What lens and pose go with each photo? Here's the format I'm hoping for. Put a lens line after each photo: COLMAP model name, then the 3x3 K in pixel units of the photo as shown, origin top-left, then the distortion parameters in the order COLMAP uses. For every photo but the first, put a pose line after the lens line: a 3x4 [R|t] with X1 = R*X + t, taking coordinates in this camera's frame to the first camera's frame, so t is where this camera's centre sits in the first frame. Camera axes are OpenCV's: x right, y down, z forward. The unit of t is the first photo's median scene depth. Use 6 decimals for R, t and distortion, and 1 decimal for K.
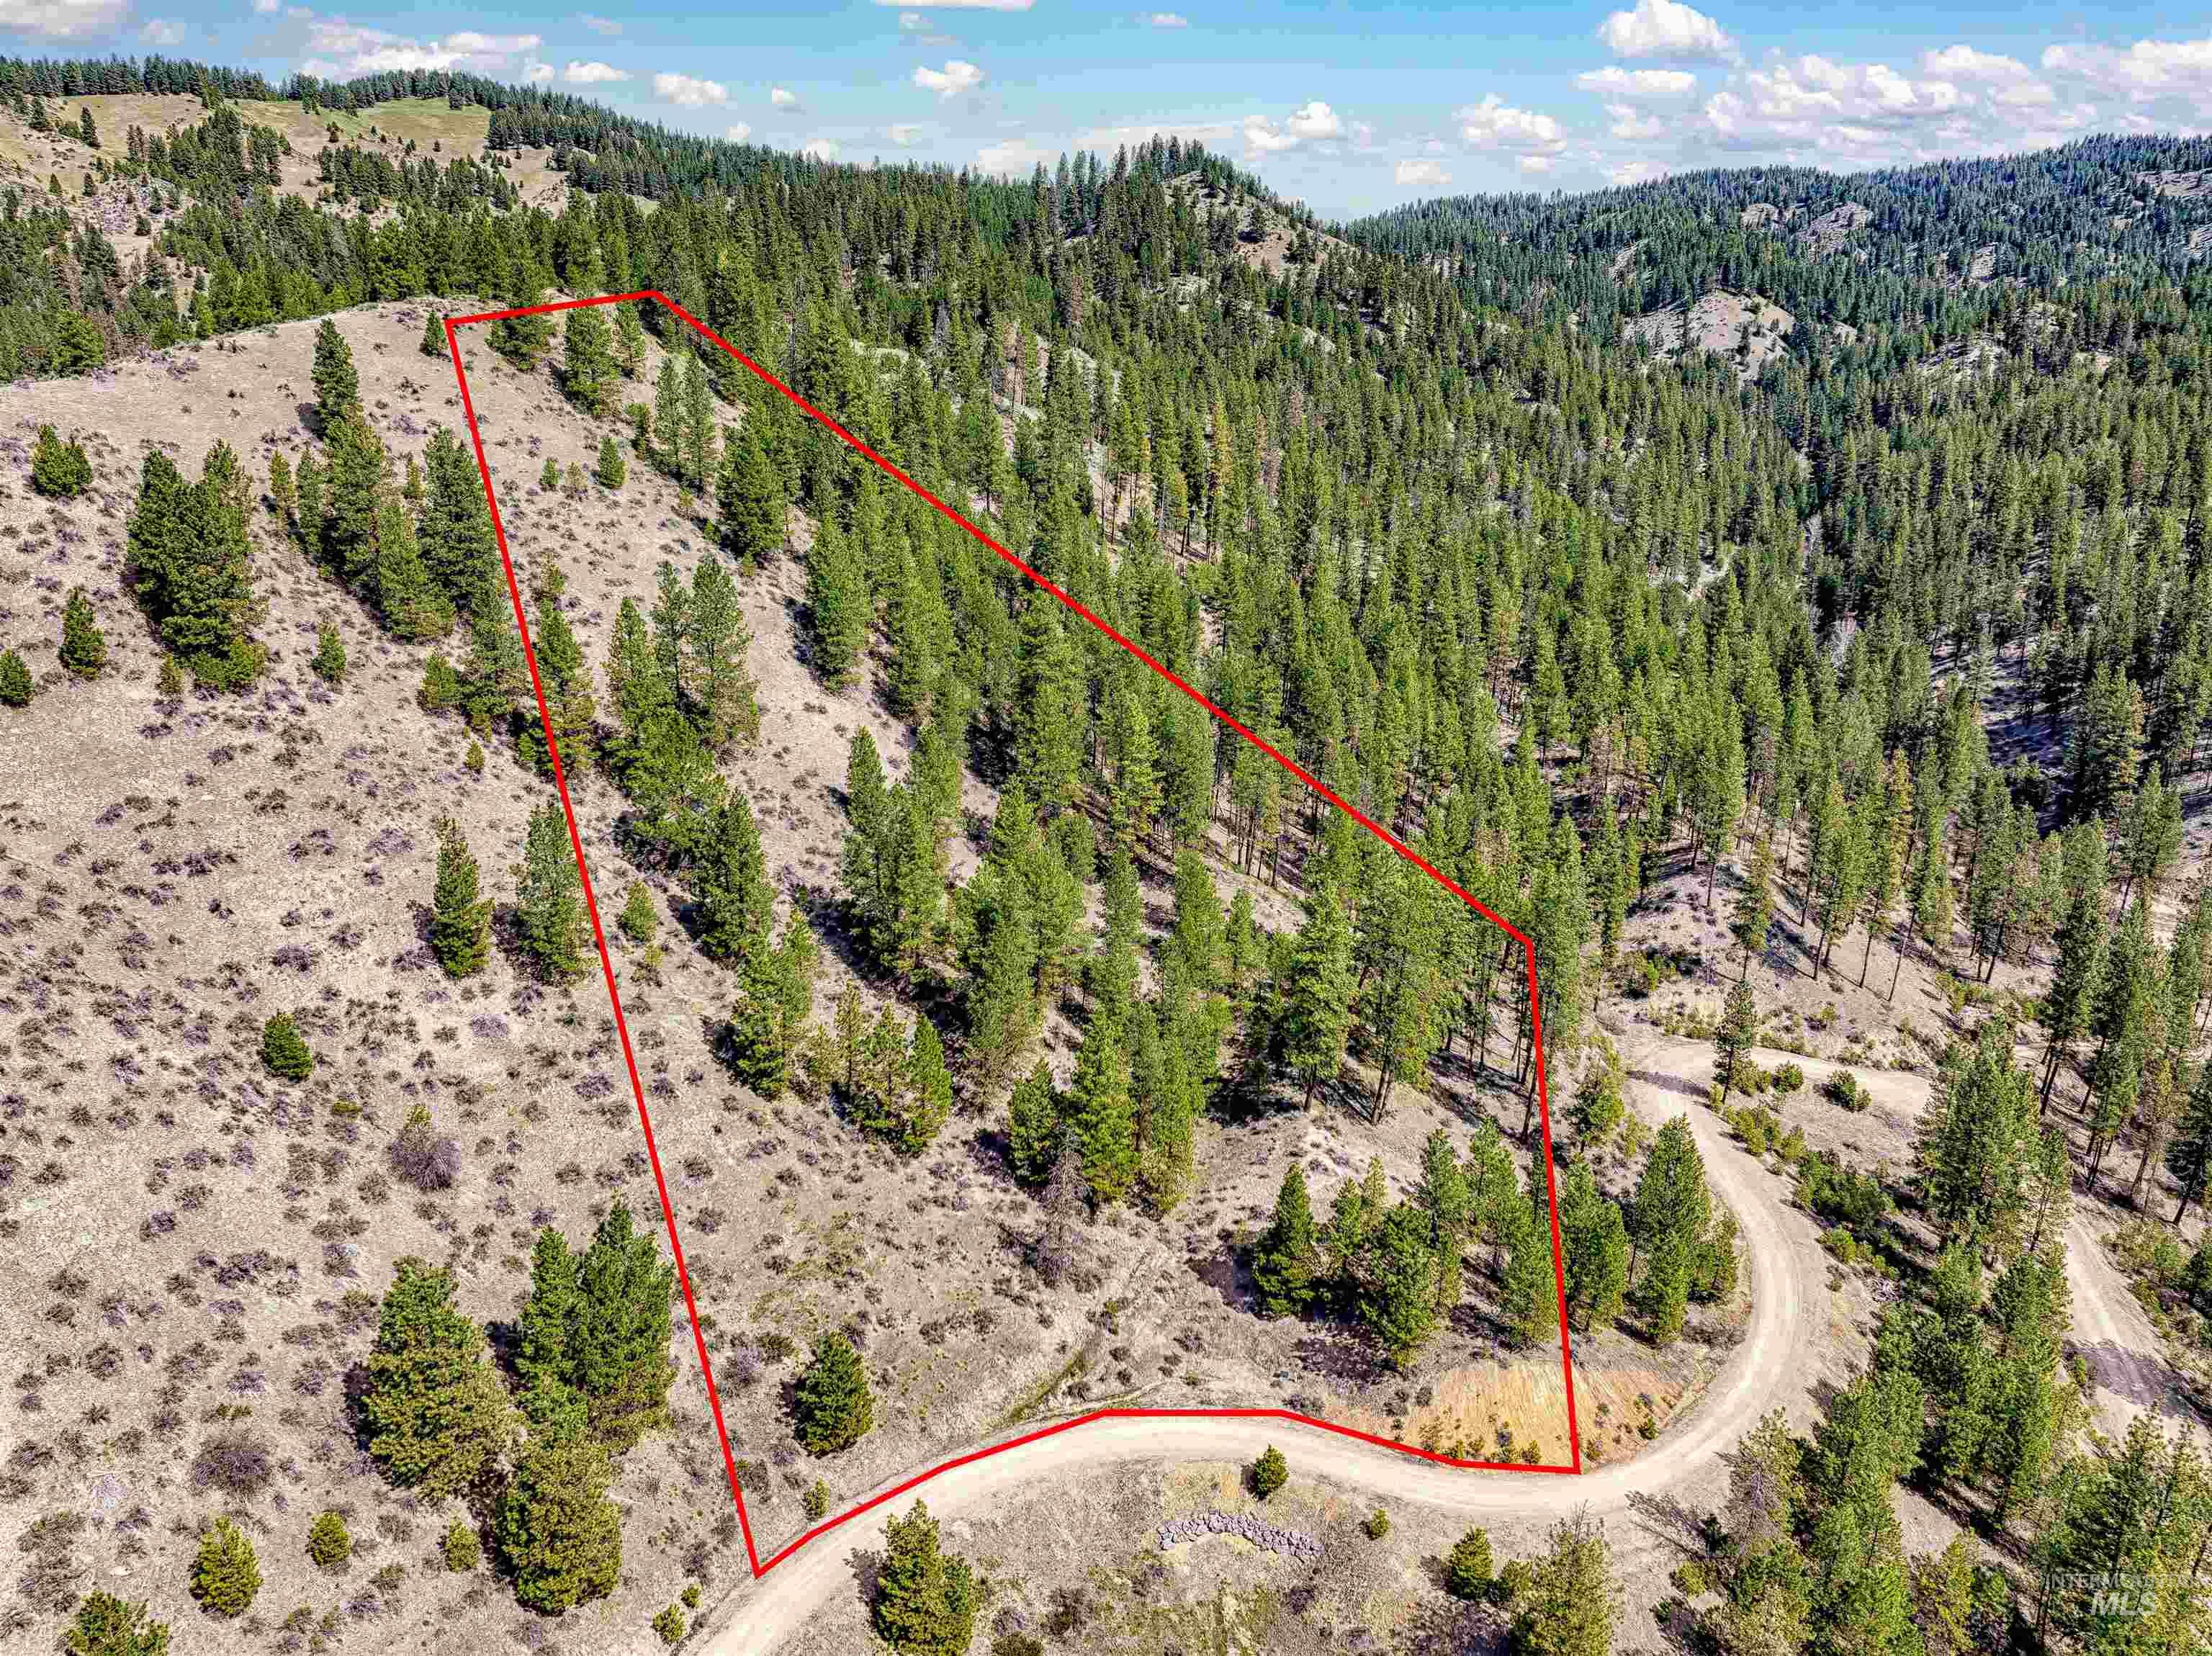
lens RADIAL K [[1623.0, 0, 1106.0], [0, 1623.0, 828.0], [0, 0, 1]] dist [-0.033148, -0.000427]
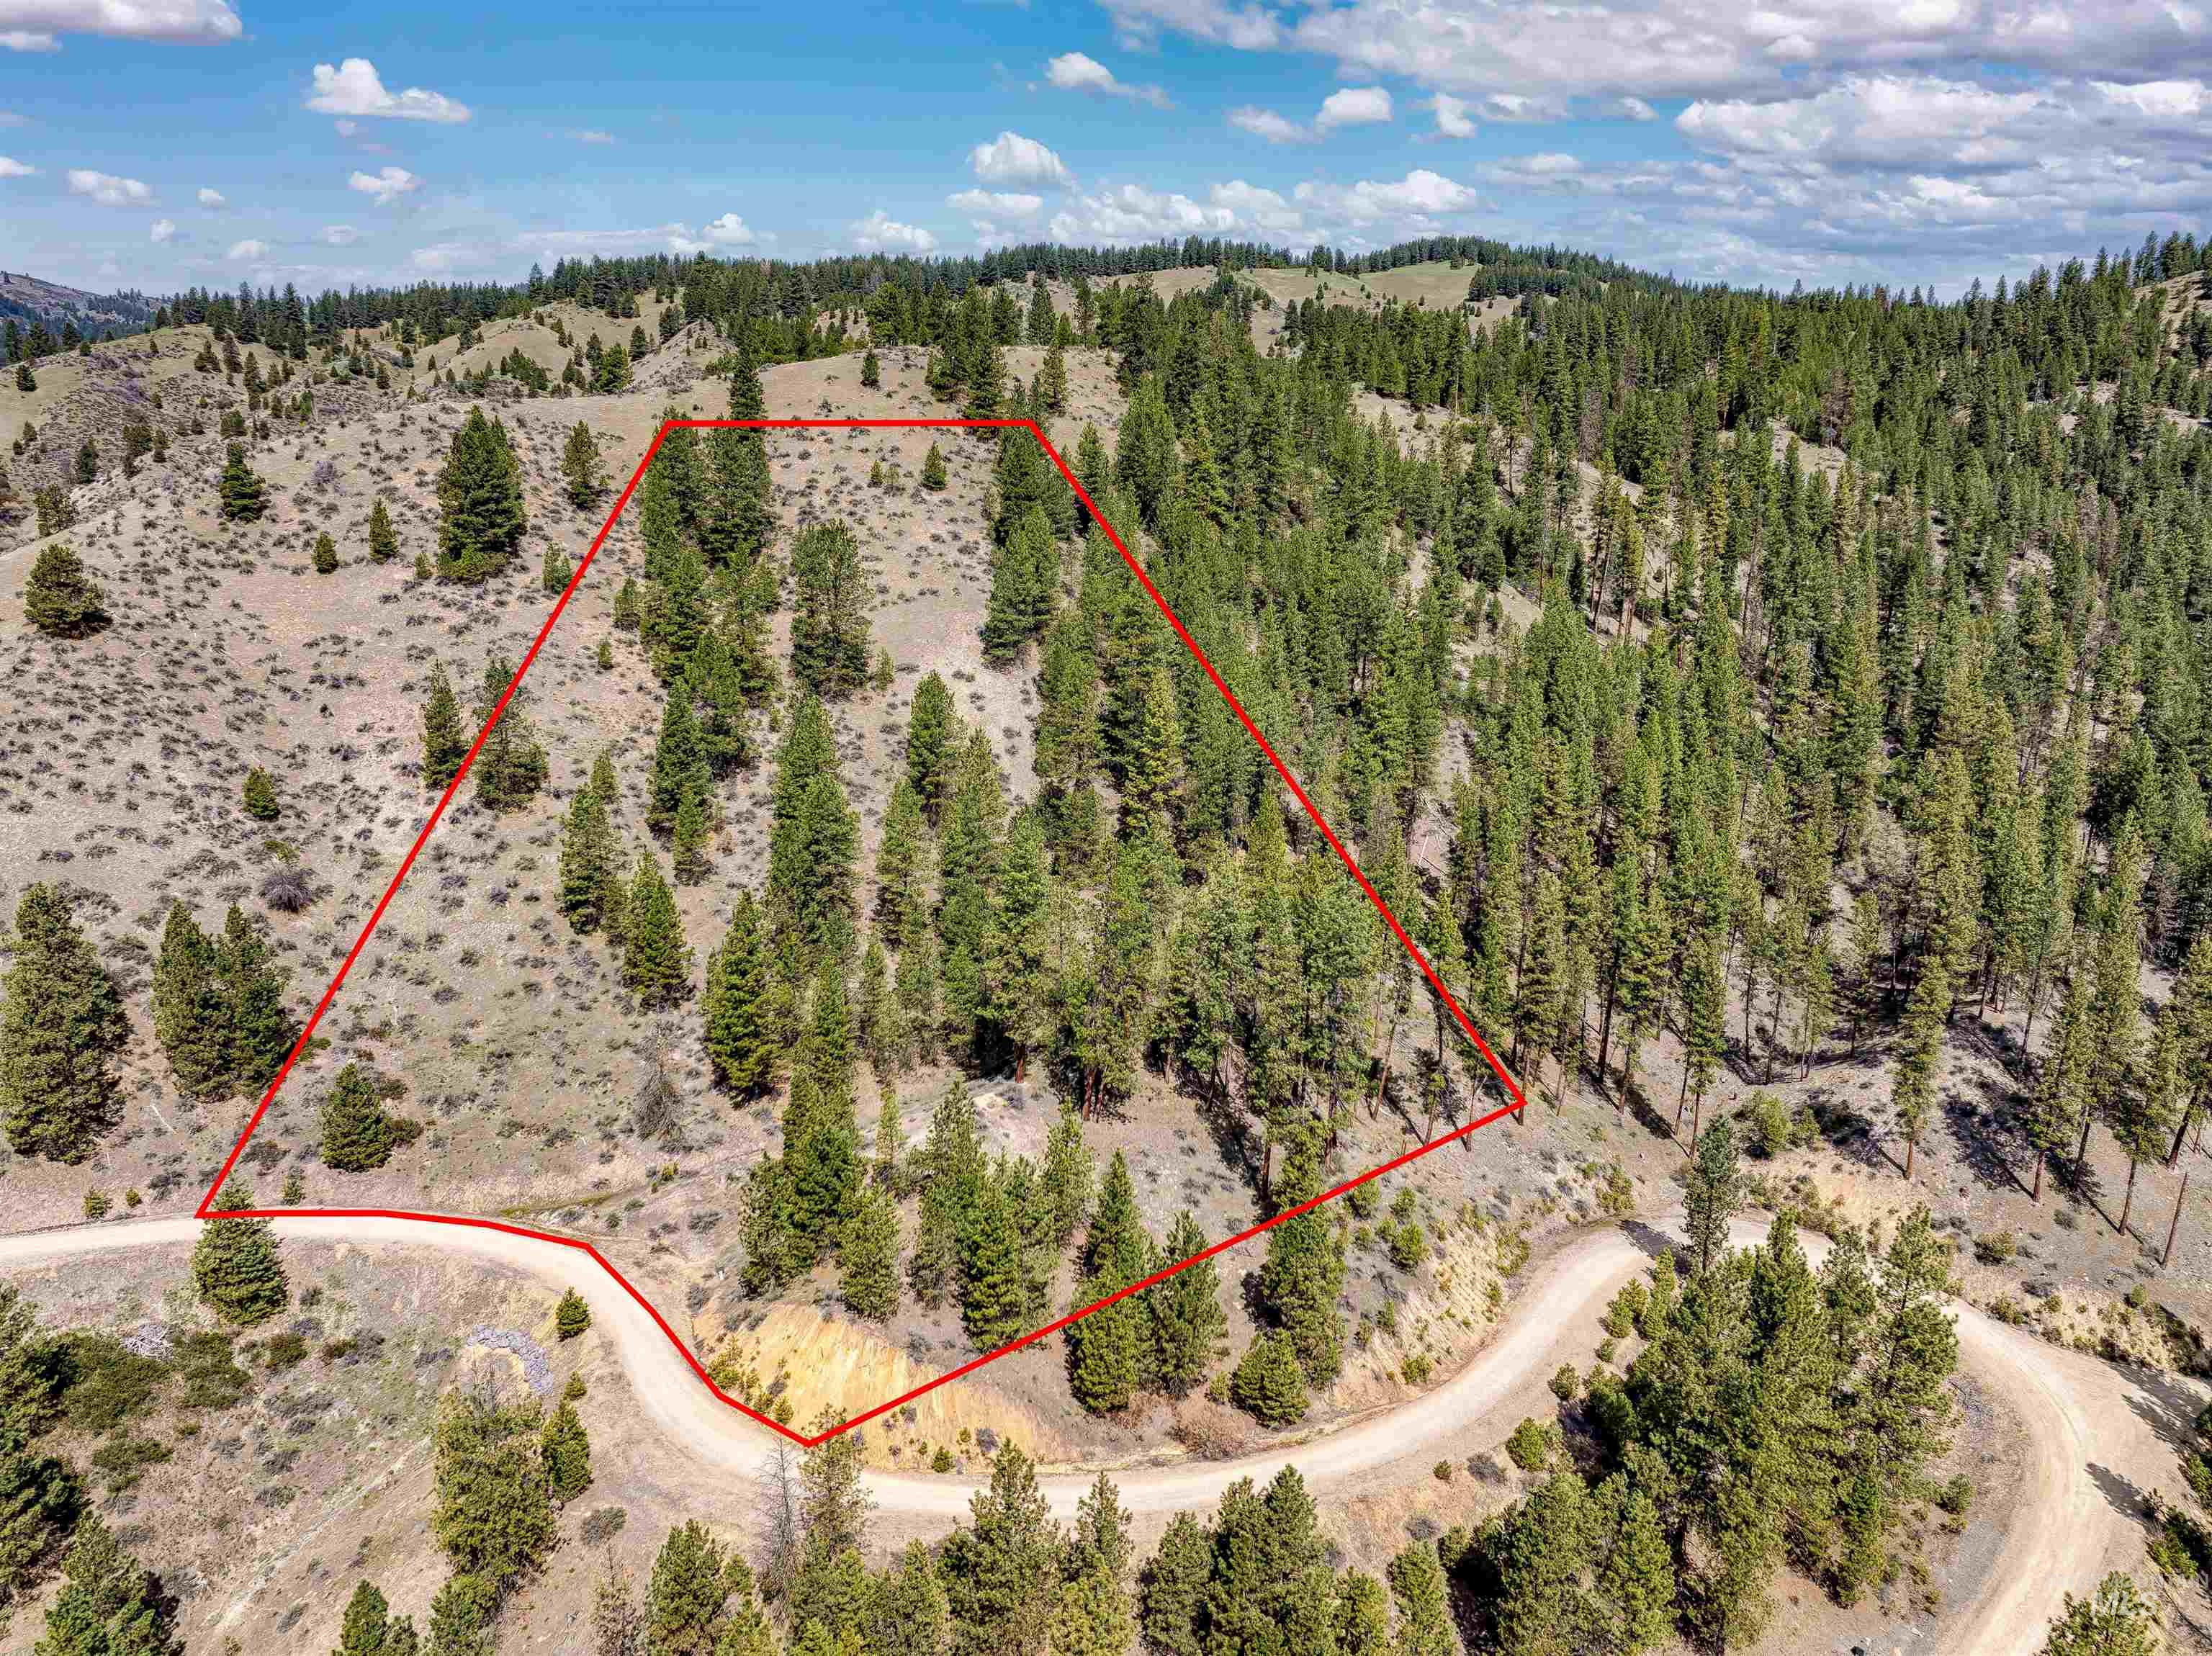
lens RADIAL K [[1623.0, 0, 1106.0], [0, 1623.0, 828.0], [0, 0, 1]] dist [-0.033148, -0.000427]
pose [[0.767142, 0.130041, -0.628158, 0.835594], [-0.197295, 0.979602, -0.038150, 0.068112], [0.610383, 0.153199, 0.777150, 0.339314]]
